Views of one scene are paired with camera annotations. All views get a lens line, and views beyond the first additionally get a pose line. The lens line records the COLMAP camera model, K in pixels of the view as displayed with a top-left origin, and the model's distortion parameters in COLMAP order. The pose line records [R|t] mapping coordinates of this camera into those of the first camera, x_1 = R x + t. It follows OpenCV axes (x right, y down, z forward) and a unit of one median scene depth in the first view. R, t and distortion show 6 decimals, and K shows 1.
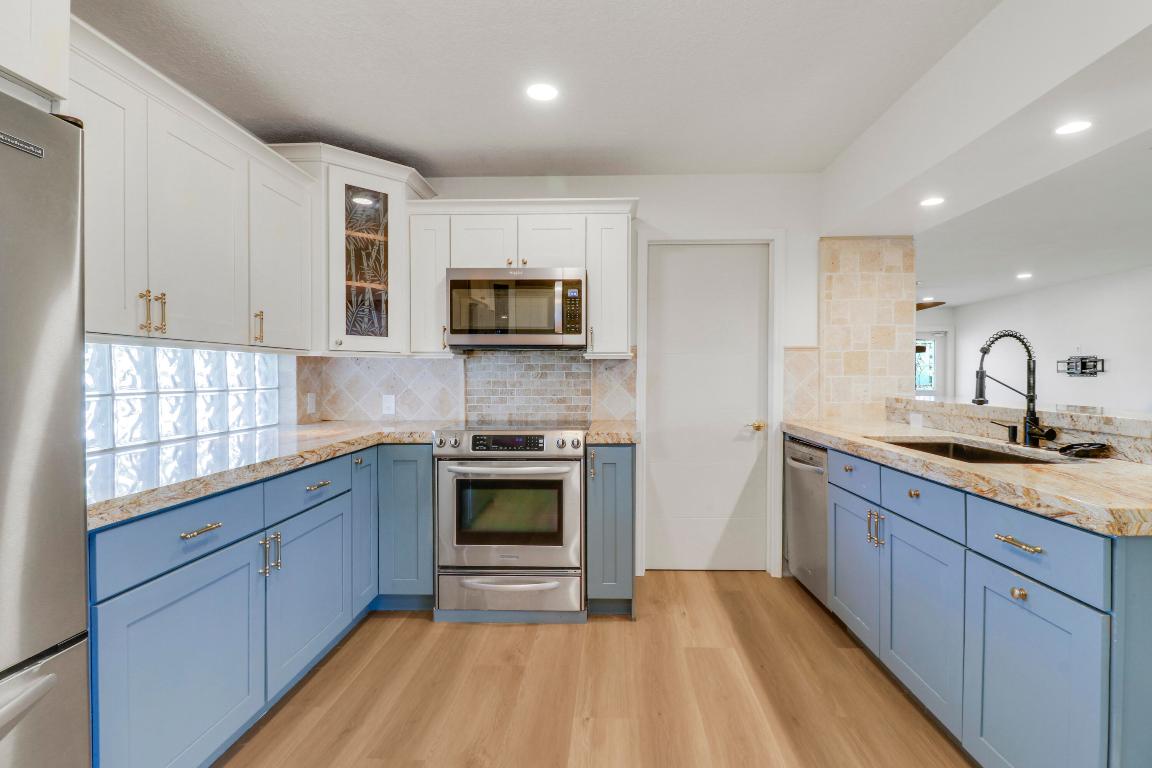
lens RADIAL K [[552.4, 0, 590.7], [0, 552.4, 389.8], [0, 0, 1]] dist [-0.002890, -0.000898]
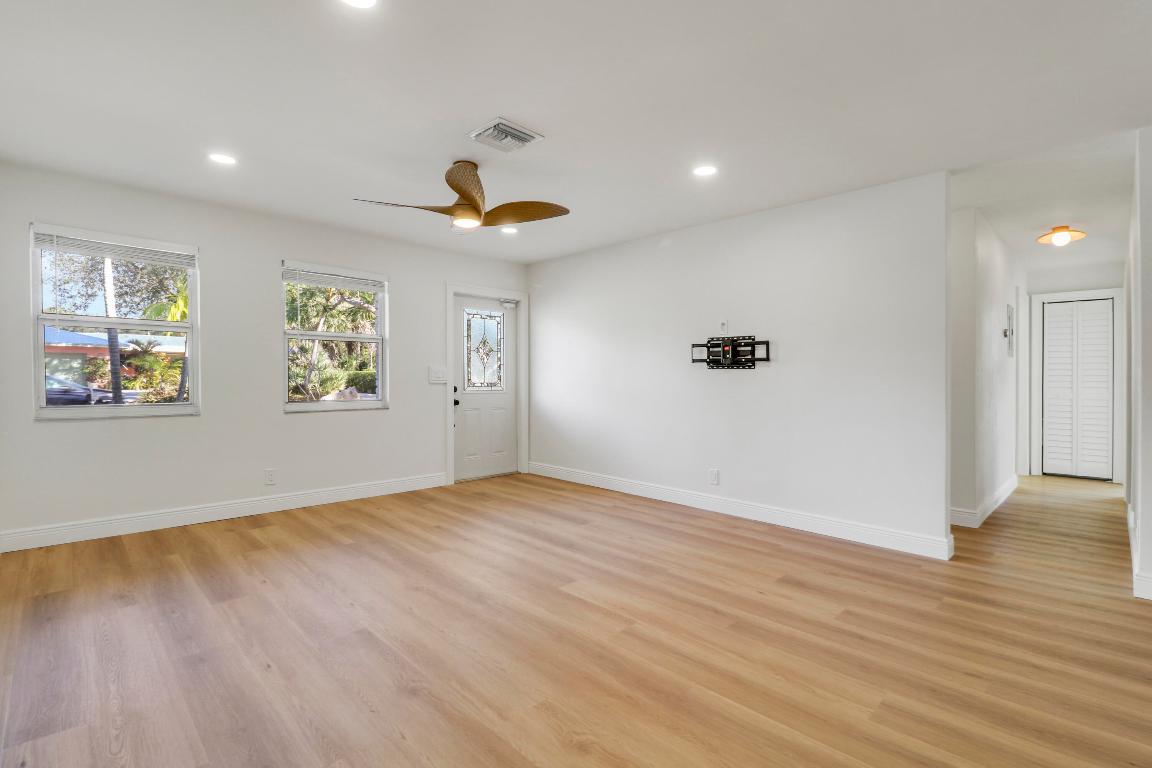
lens RADIAL K [[533.7, 0, 585.1], [0, 533.7, 381.1], [0, 0, 1]] dist [0.001724, -0.013514]
pose [[0.683660, 0.001530, 0.729799, 0.699588], [0.009189, 0.999900, -0.010704, -0.009235], [-0.729743, 0.014024, 0.683578, 1.505800]]
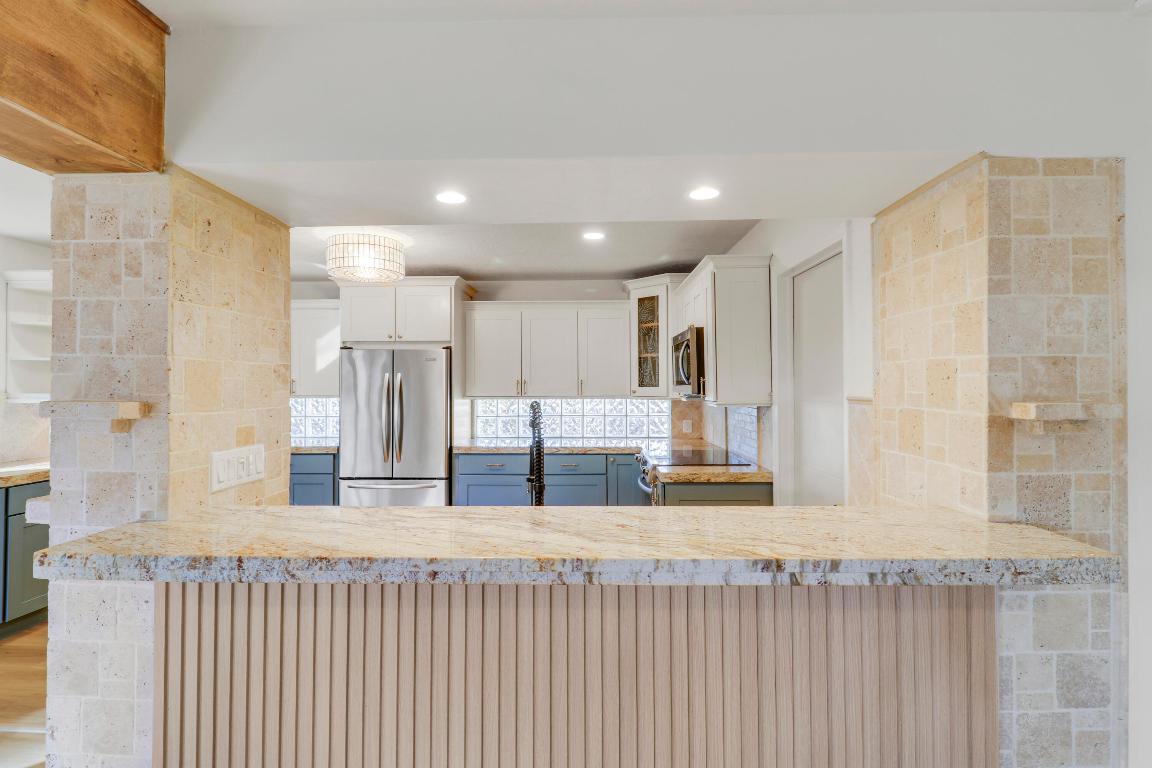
lens RADIAL K [[533.7, 0, 585.1], [0, 533.7, 381.1], [0, 0, 1]] dist [0.001724, -0.013514]
pose [[0.006076, -0.003968, -0.999974, 1.004781], [-0.023953, 0.999705, -0.004113, -0.087903], [0.999695, 0.023978, 0.005979, 0.687948]]
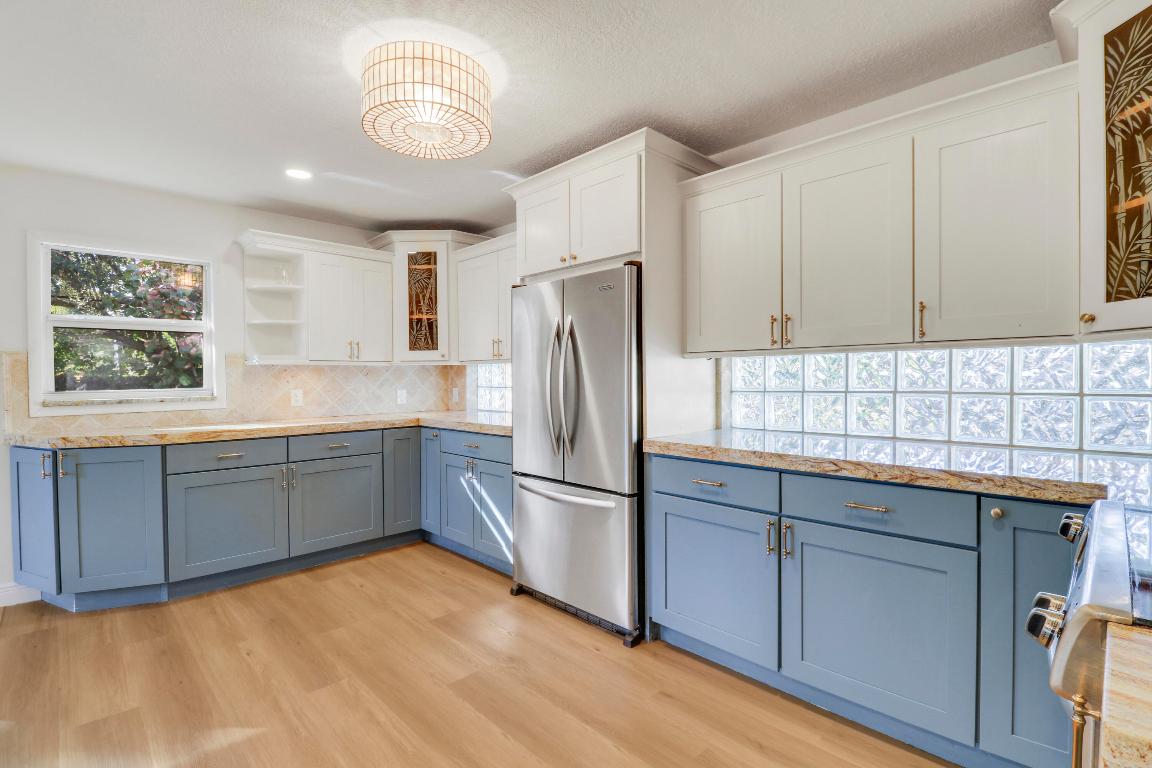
lens RADIAL K [[532.2, 0, 594.0], [0, 532.2, 378.3], [0, 0, 1]] dist [0.001651, -0.012491]
pose [[-0.681322, 0.009632, -0.731921, 0.252337], [-0.011561, 0.999647, 0.023917, -0.024599], [0.731893, 0.024757, -0.680970, 0.824263]]
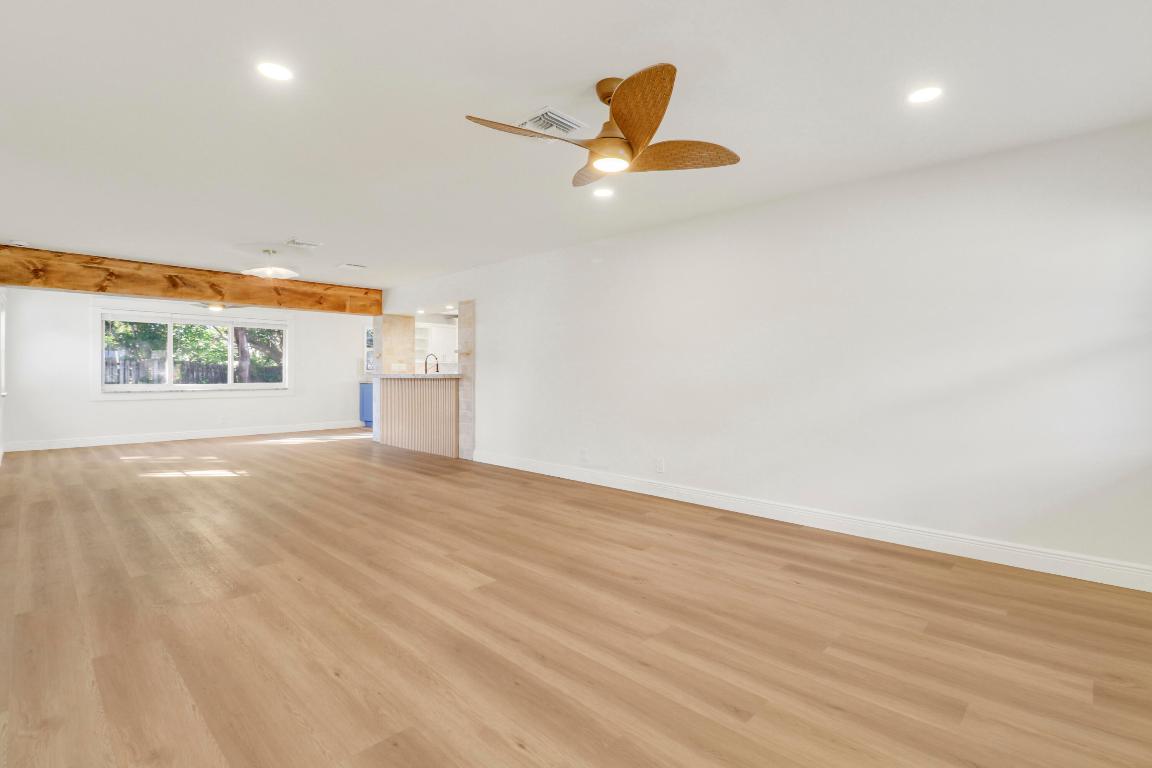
lens RADIAL K [[535.9, 0, 577.8], [0, 535.9, 379.1], [0, 0, 1]] dist [0.000785, -0.012894]
pose [[-0.676672, 0.010500, -0.736210, 1.839127], [-0.018695, 0.999331, 0.031436, -0.041584], [0.736047, 0.035035, -0.676023, 2.796010]]
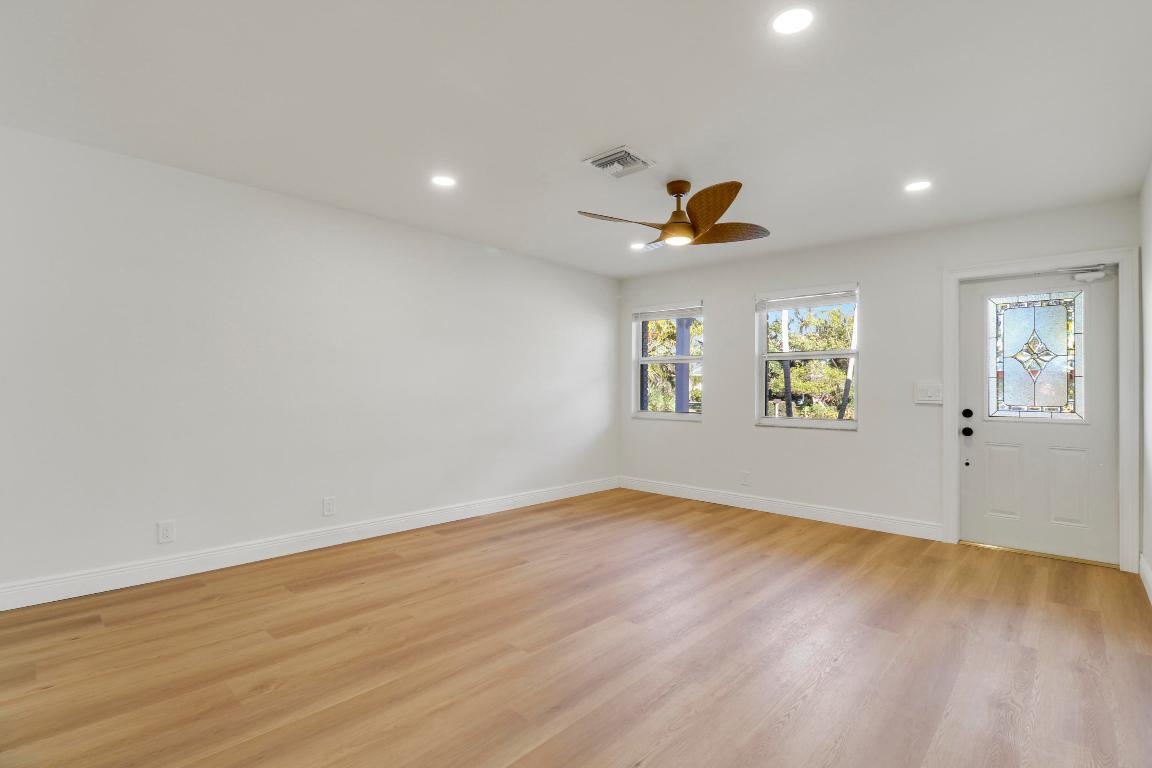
lens RADIAL K [[533.7, 0, 585.1], [0, 533.7, 381.1], [0, 0, 1]] dist [0.001724, -0.013514]
pose [[0.755215, -0.000765, -0.655476, 1.790111], [-0.028101, 0.999042, -0.033542, -0.012720], [0.654874, 0.043751, 0.754471, 1.474903]]
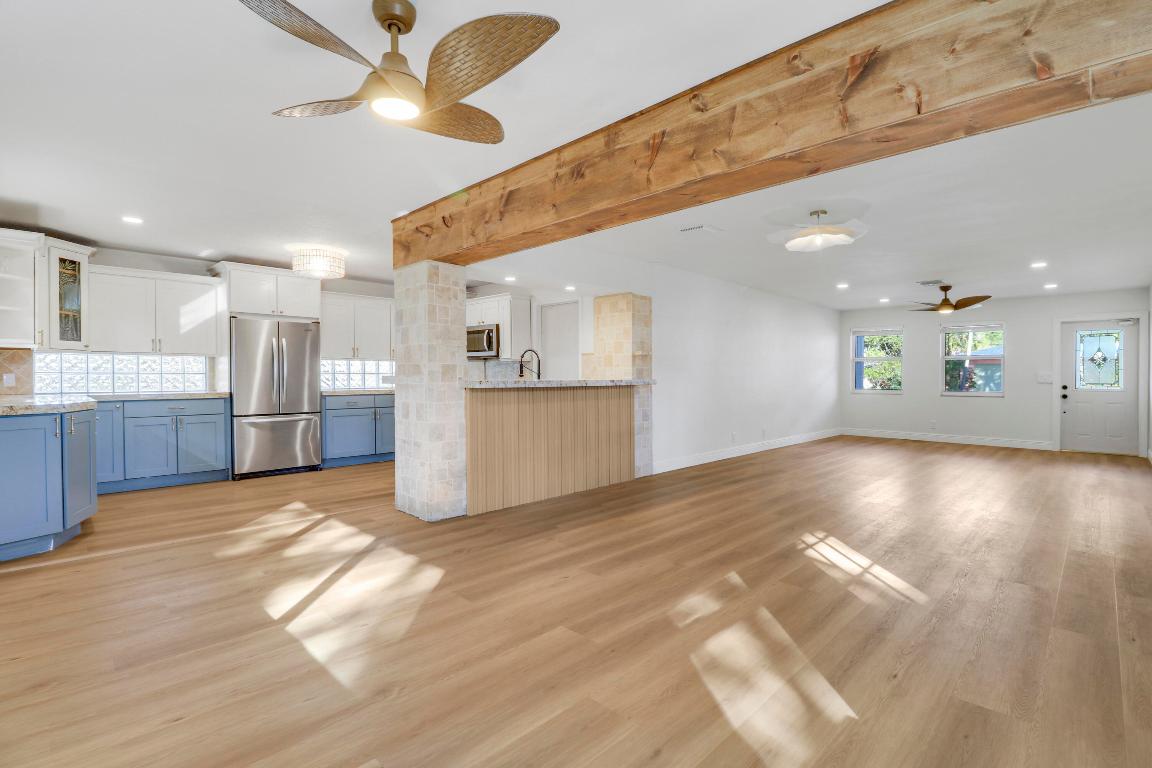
lens RADIAL K [[535.9, 0, 577.8], [0, 535.9, 379.1], [0, 0, 1]] dist [0.000785, -0.012894]
pose [[0.731845, 0.008513, -0.681418, 1.679486], [-0.022450, 0.999680, -0.011623, 0.037281], [0.681101, 0.023805, 0.731802, -0.424632]]
